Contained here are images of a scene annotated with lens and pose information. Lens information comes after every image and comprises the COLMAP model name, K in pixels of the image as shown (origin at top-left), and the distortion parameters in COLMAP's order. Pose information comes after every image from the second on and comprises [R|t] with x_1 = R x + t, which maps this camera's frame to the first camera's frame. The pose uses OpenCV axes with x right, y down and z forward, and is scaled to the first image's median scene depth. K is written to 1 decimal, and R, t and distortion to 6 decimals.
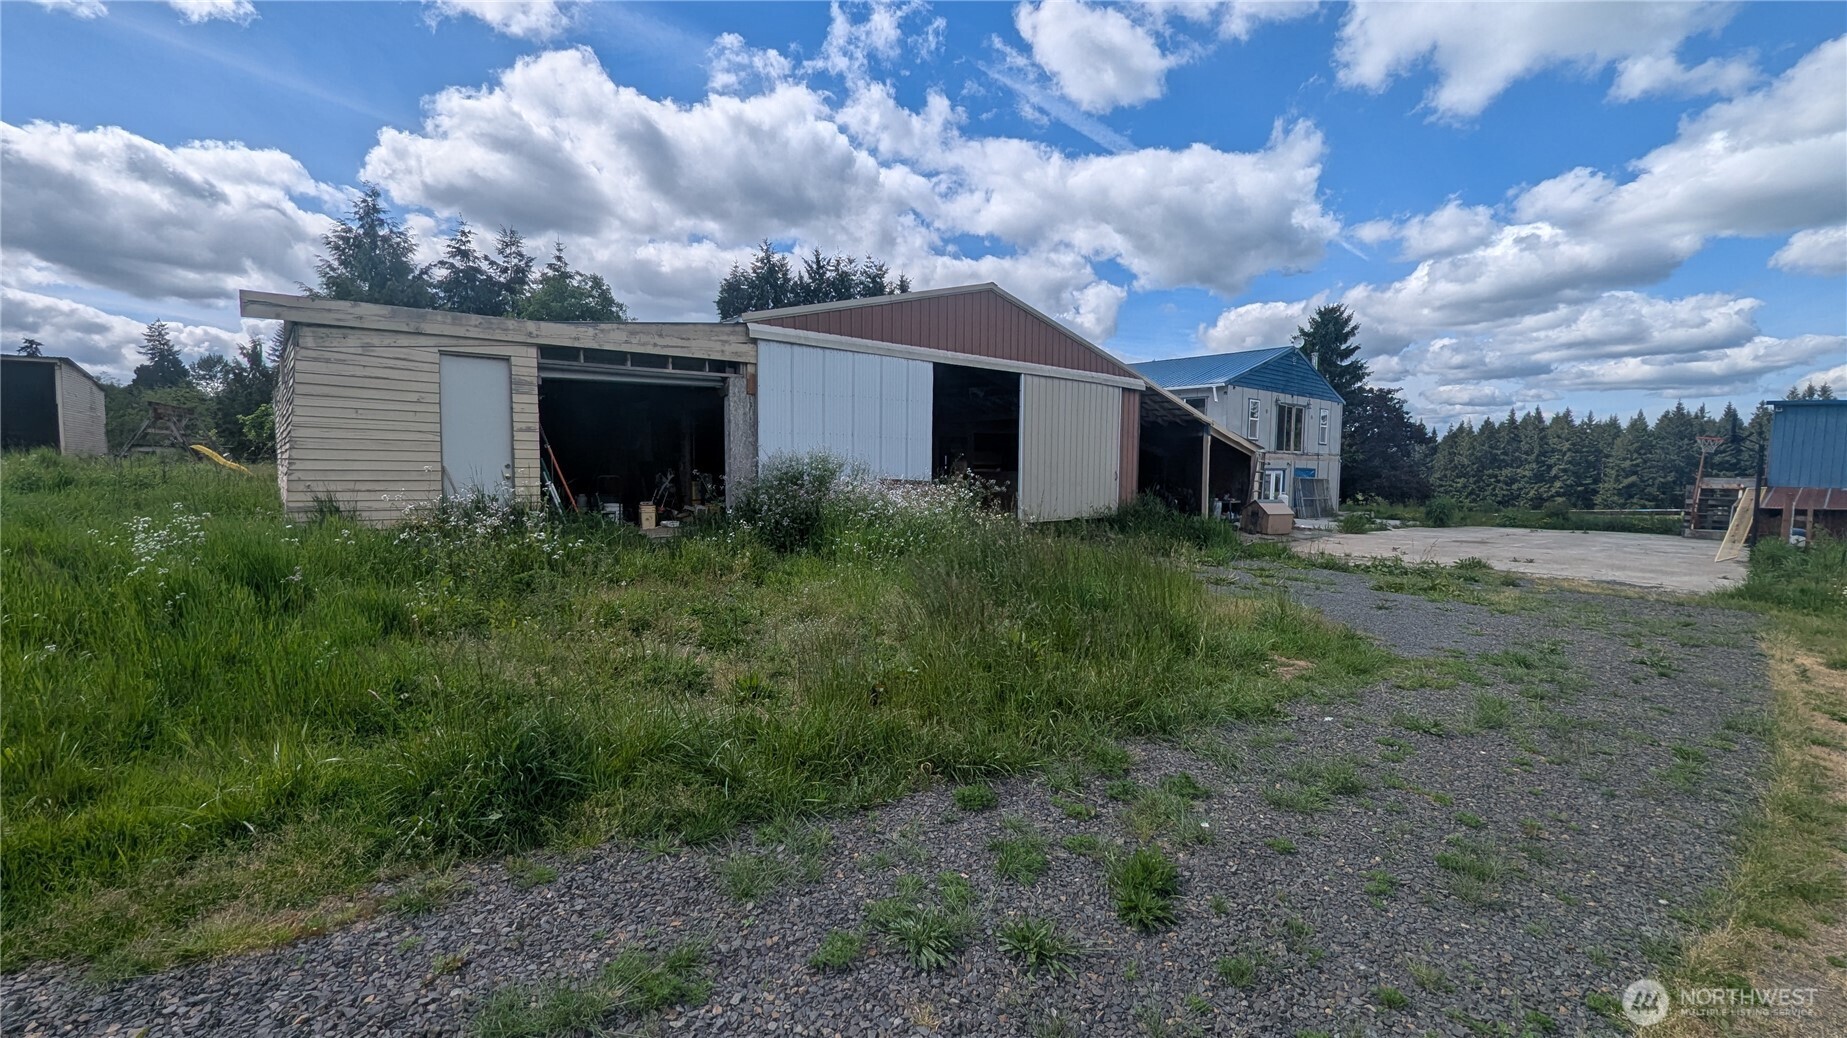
lens RADIAL K [[760.0, 0, 930.1], [0, 760.0, 555.6], [0, 0, 1]] dist [0.001077, -0.000738]
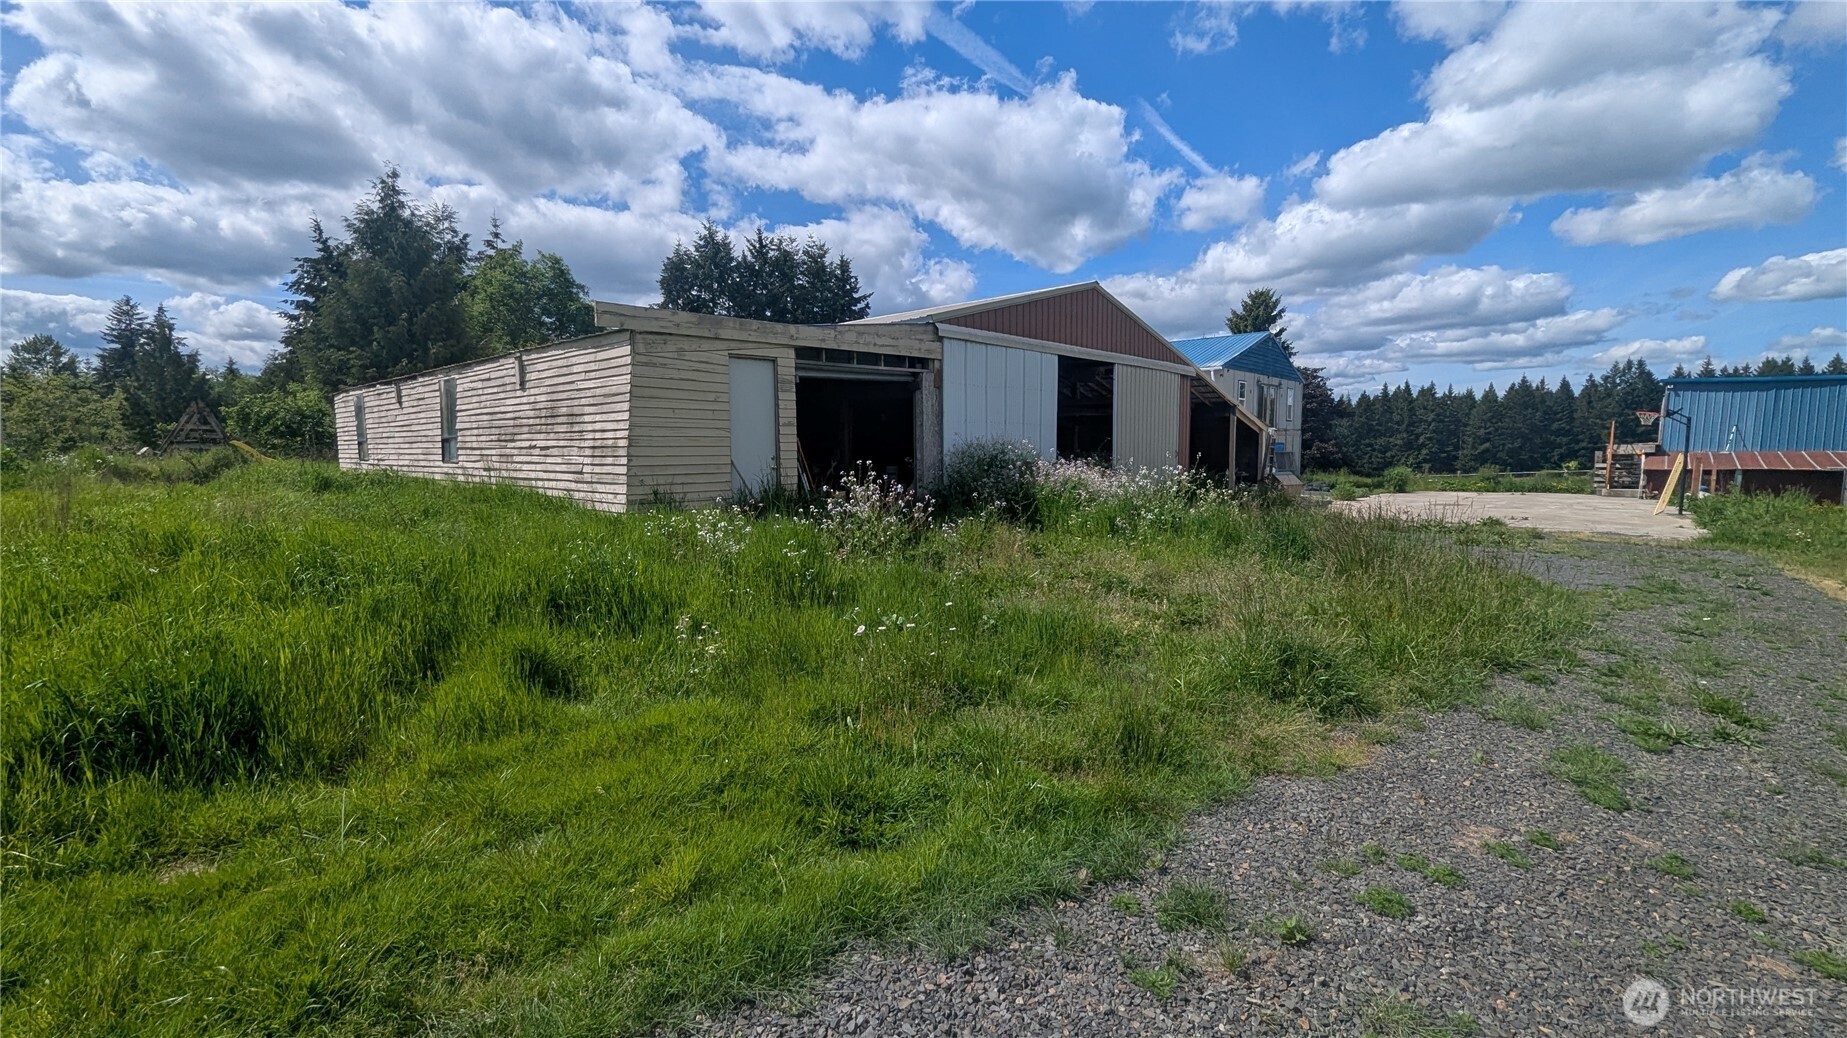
lens RADIAL K [[760.0, 0, 934.1], [0, 760.0, 554.9], [0, 0, 1]] dist [0.001077, -0.000738]
pose [[0.991638, -0.037408, 0.123509, -0.191379], [0.034138, 0.999011, 0.028481, -0.000926], [-0.124452, -0.024026, 0.991935, -0.047230]]
